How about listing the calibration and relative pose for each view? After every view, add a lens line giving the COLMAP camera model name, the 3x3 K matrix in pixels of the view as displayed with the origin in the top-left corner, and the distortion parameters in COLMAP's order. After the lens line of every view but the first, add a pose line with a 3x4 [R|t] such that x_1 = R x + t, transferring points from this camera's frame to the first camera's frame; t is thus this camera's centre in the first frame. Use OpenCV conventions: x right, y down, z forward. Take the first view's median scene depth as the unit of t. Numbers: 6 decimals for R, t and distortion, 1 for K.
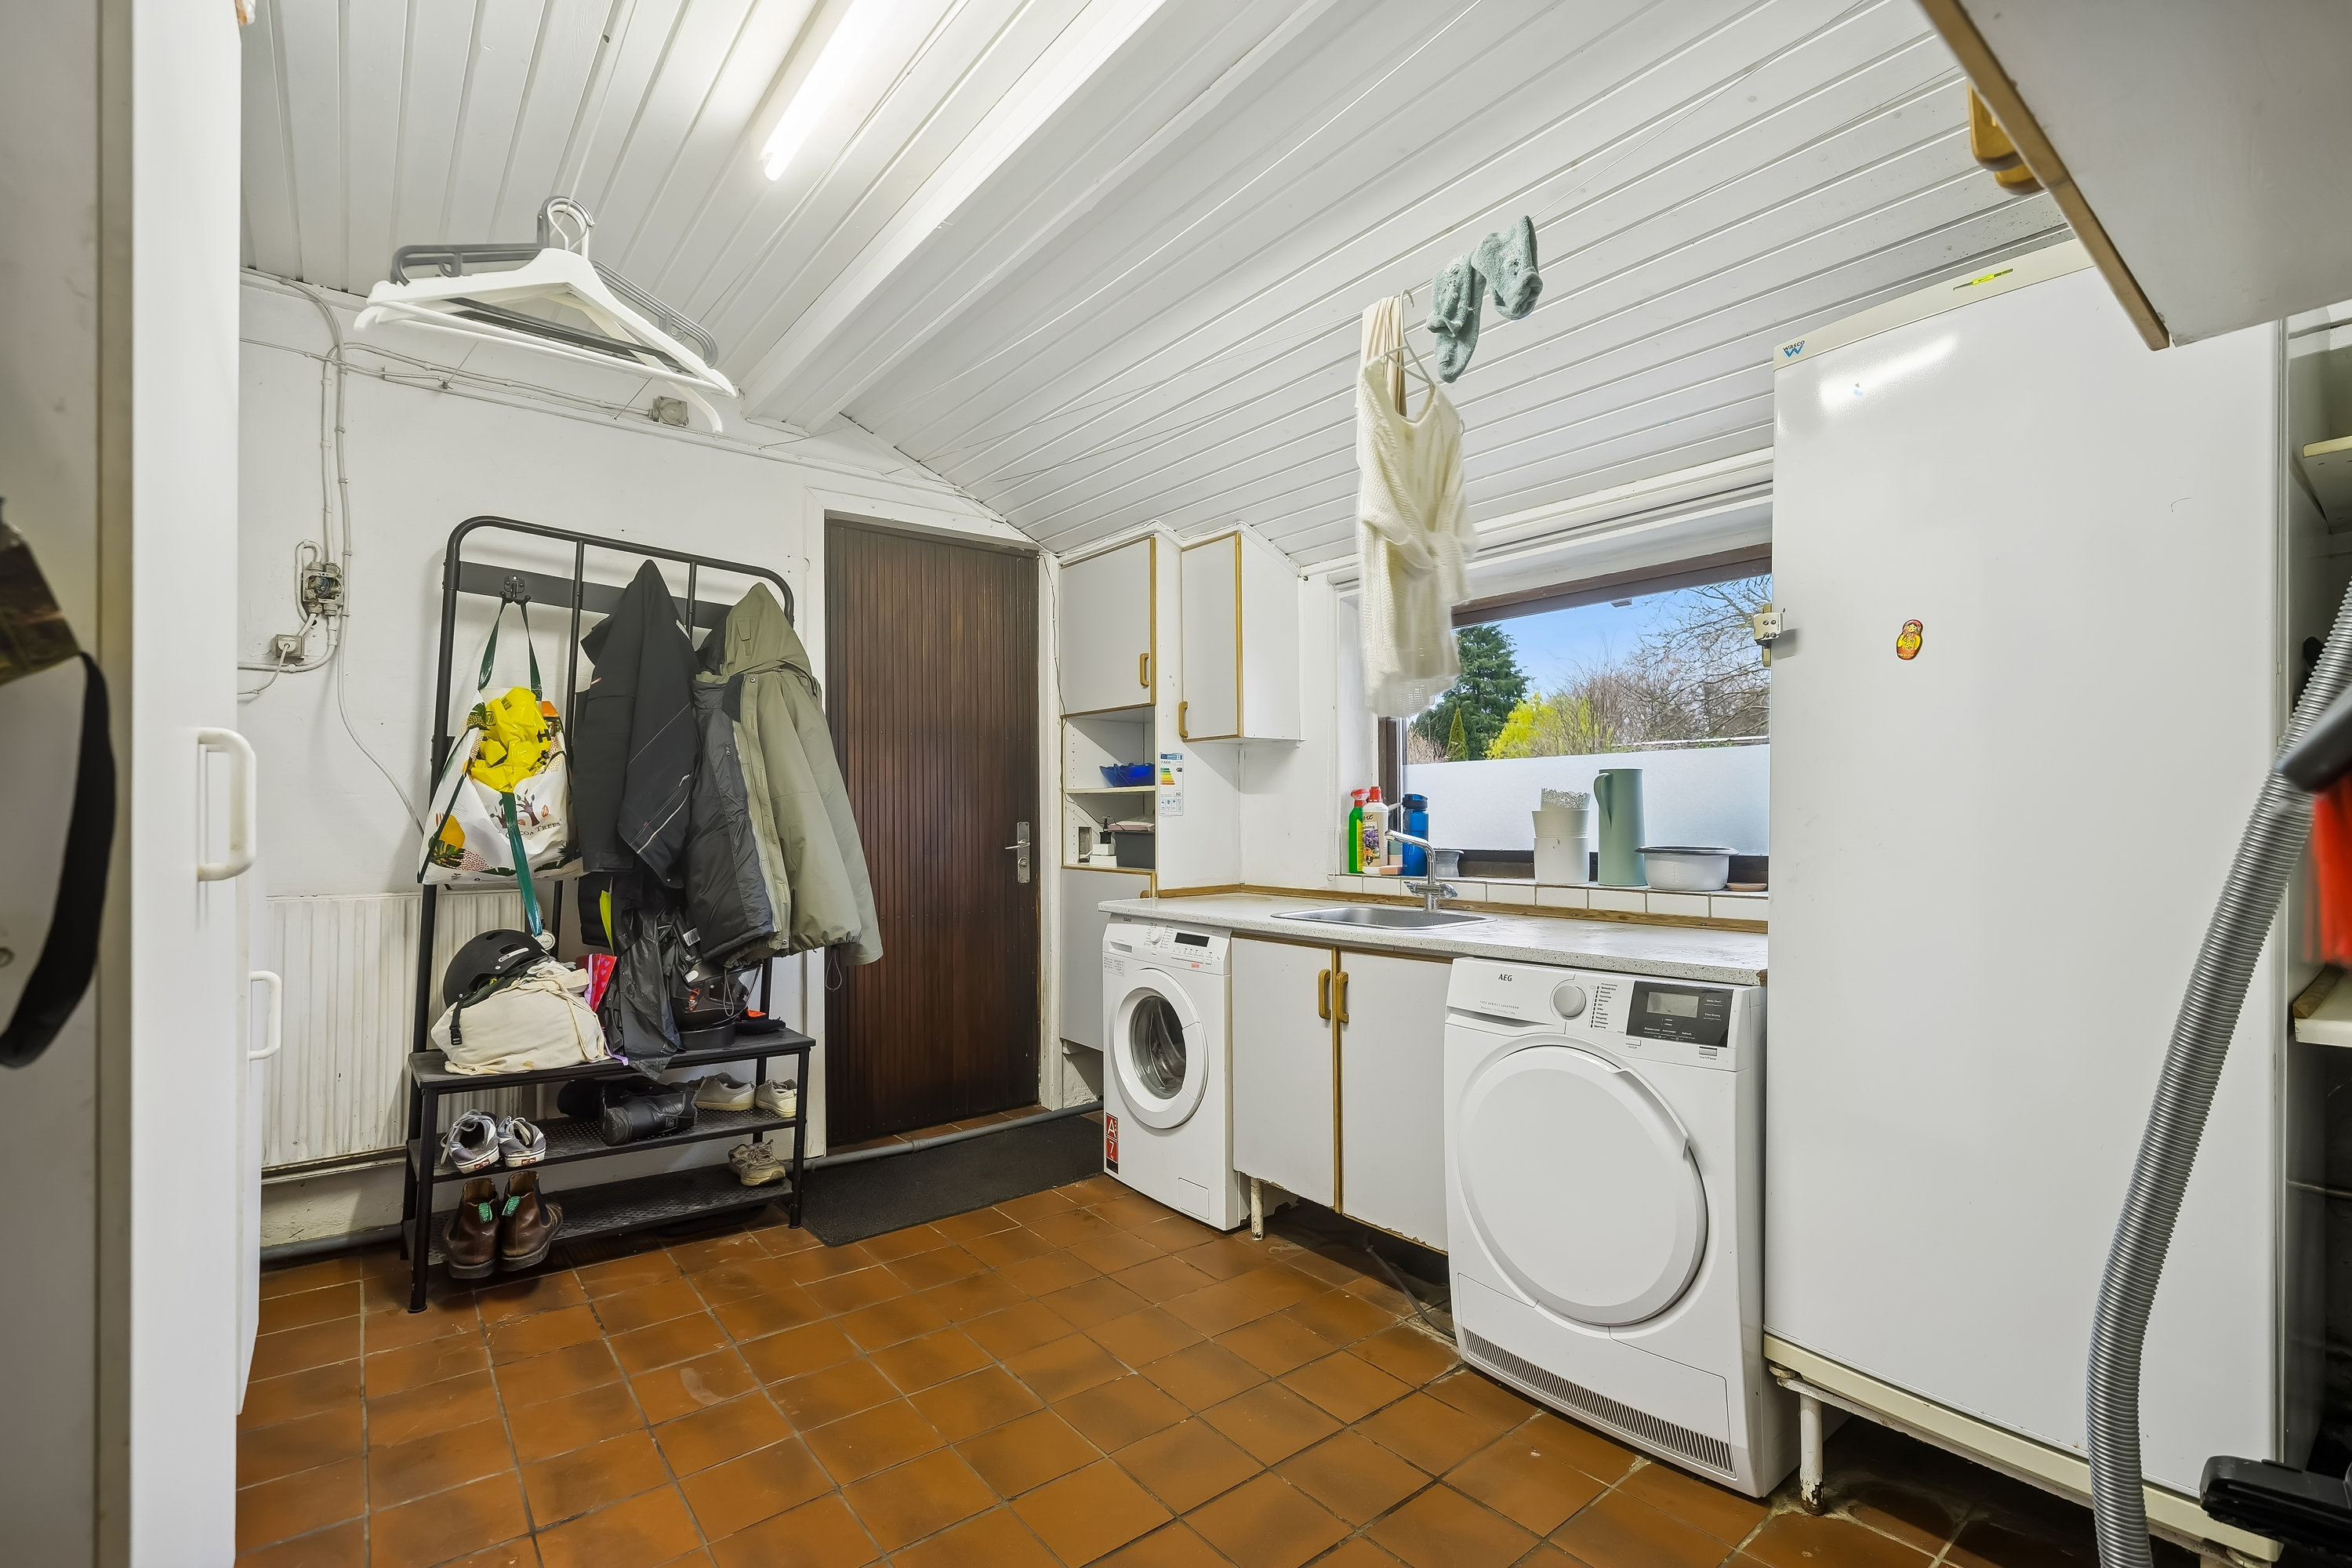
lens RADIAL K [[1048.8, 0, 1171.1], [0, 1048.8, 794.4], [0, 0, 1]] dist [0.000256, 0.000165]
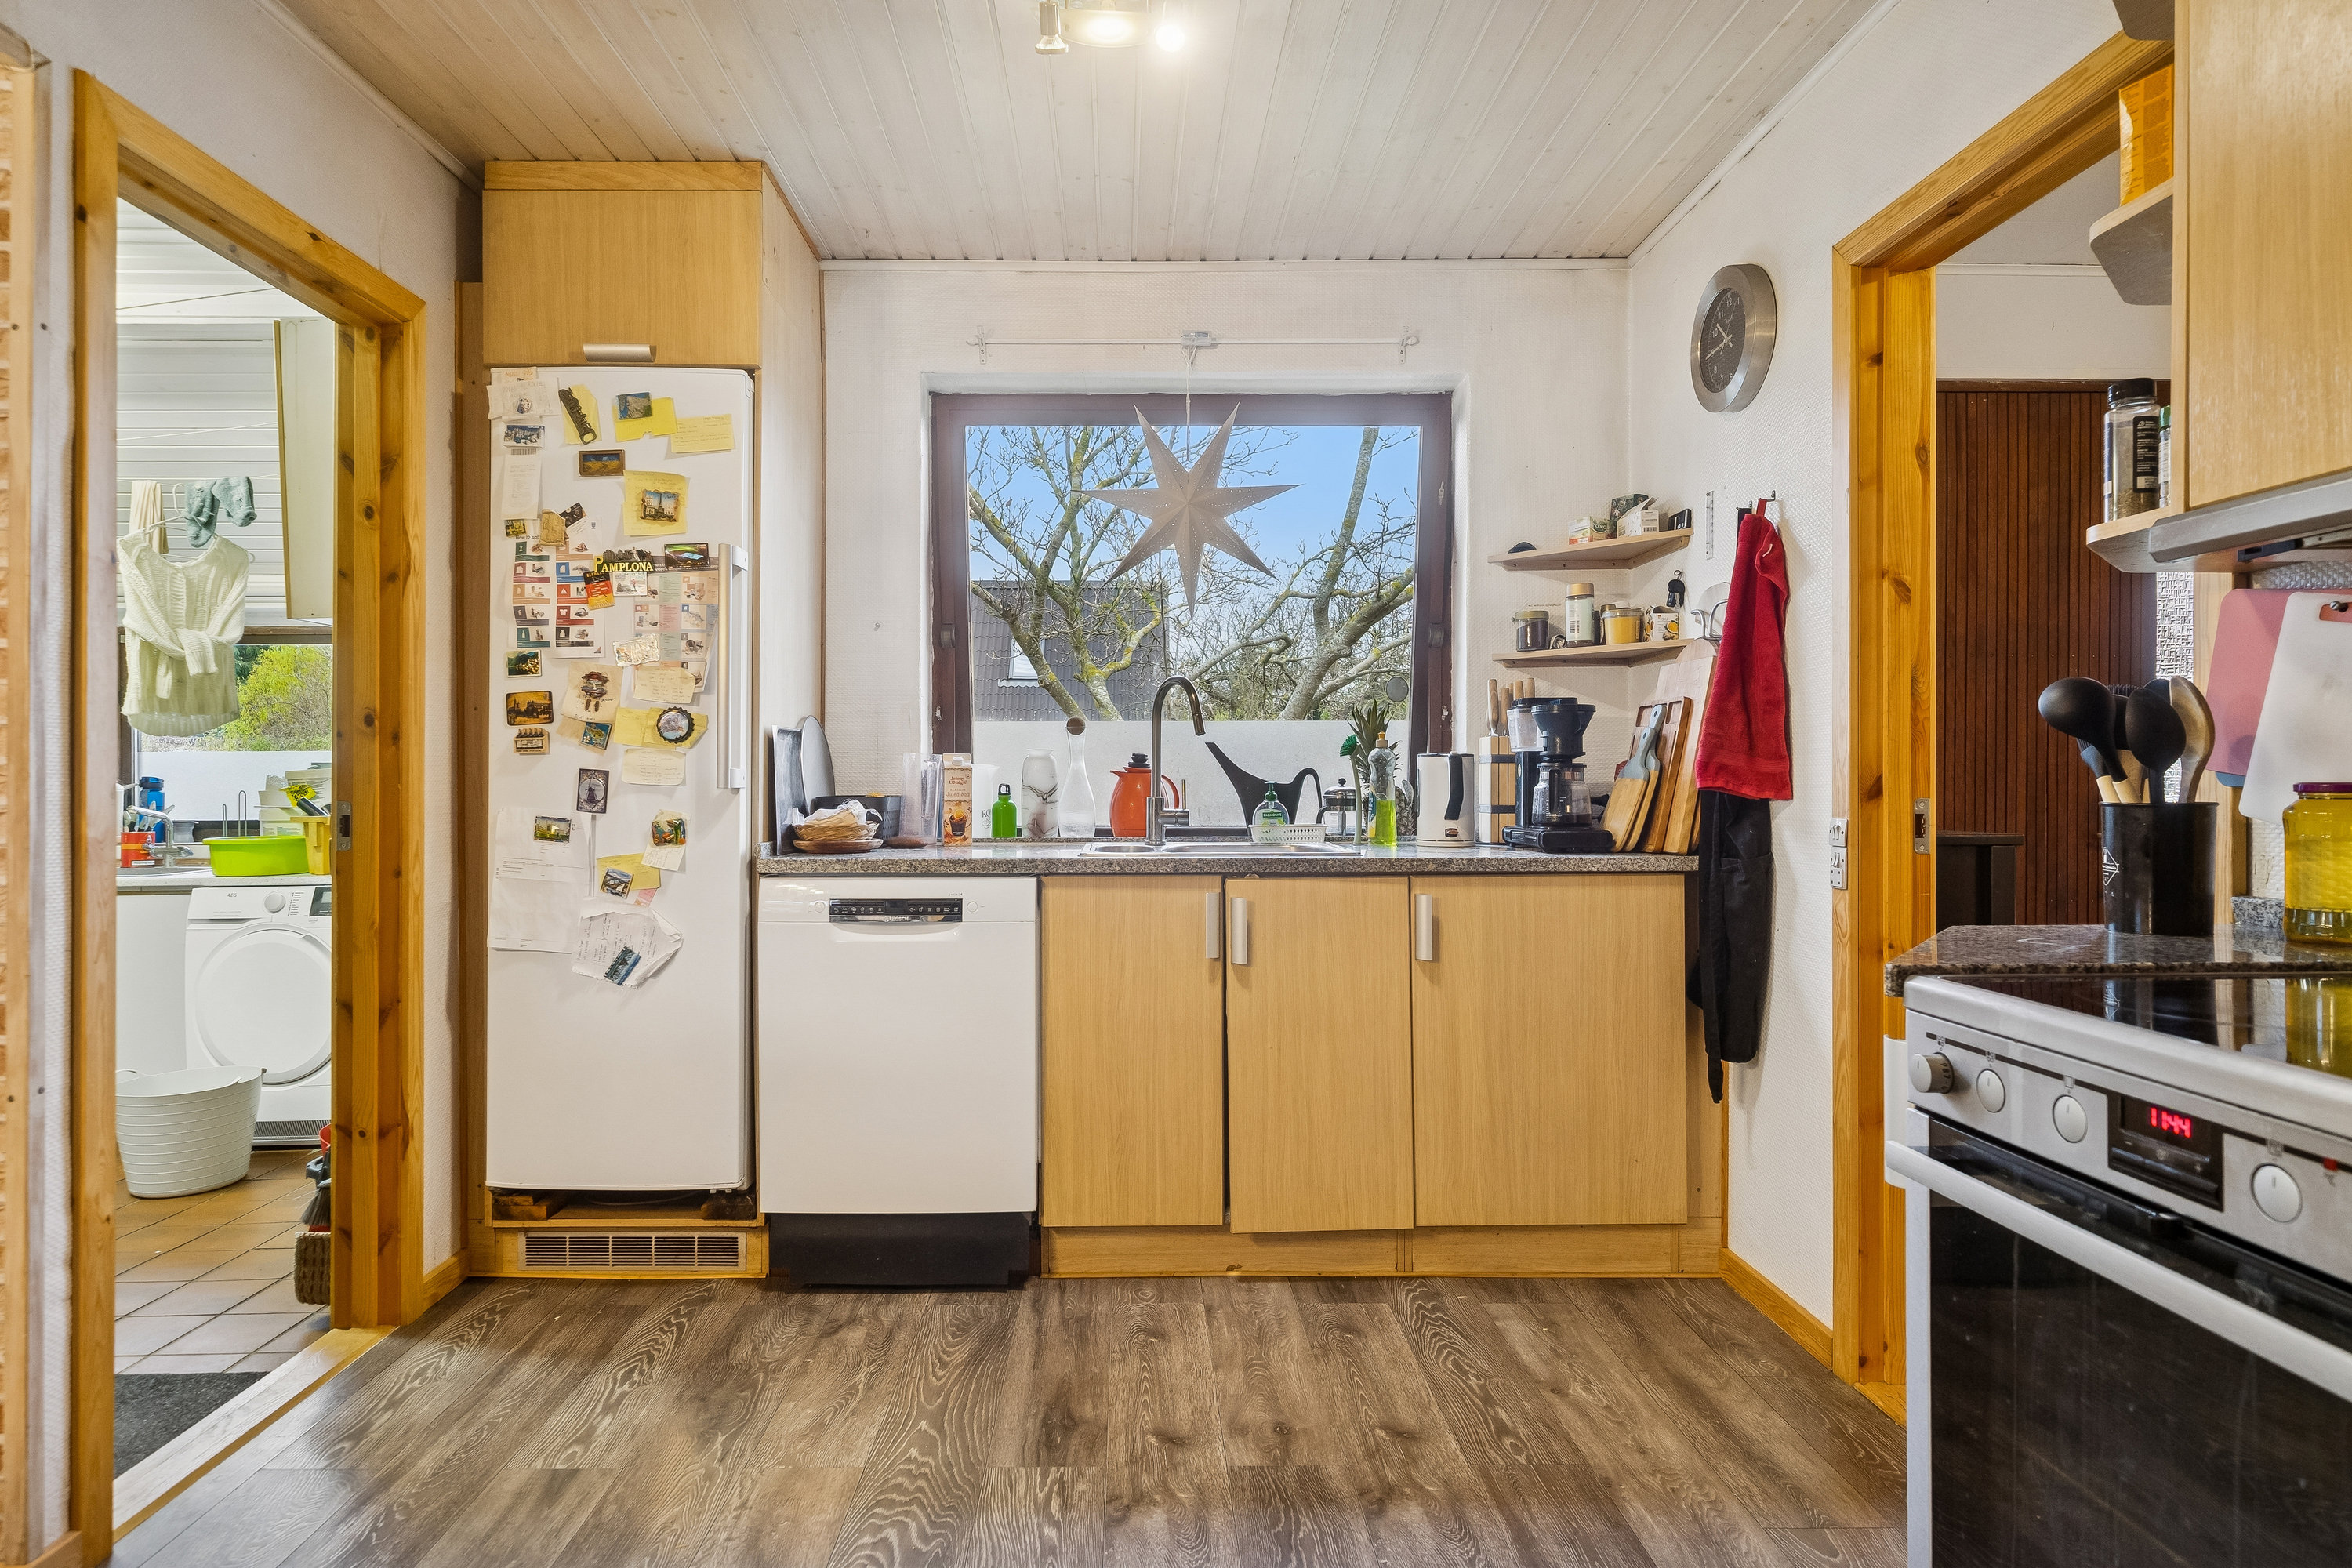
lens RADIAL K [[1298.5, 0, 1167.5], [0, 1298.5, 780.7], [0, 0, 1]] dist [-0.007986, -0.001471]
pose [[0.604300, 0.004958, 0.796741, -0.433477], [-0.015633, 0.999862, 0.005636, -0.038446], [-0.796603, -0.015862, 0.604294, -1.472064]]
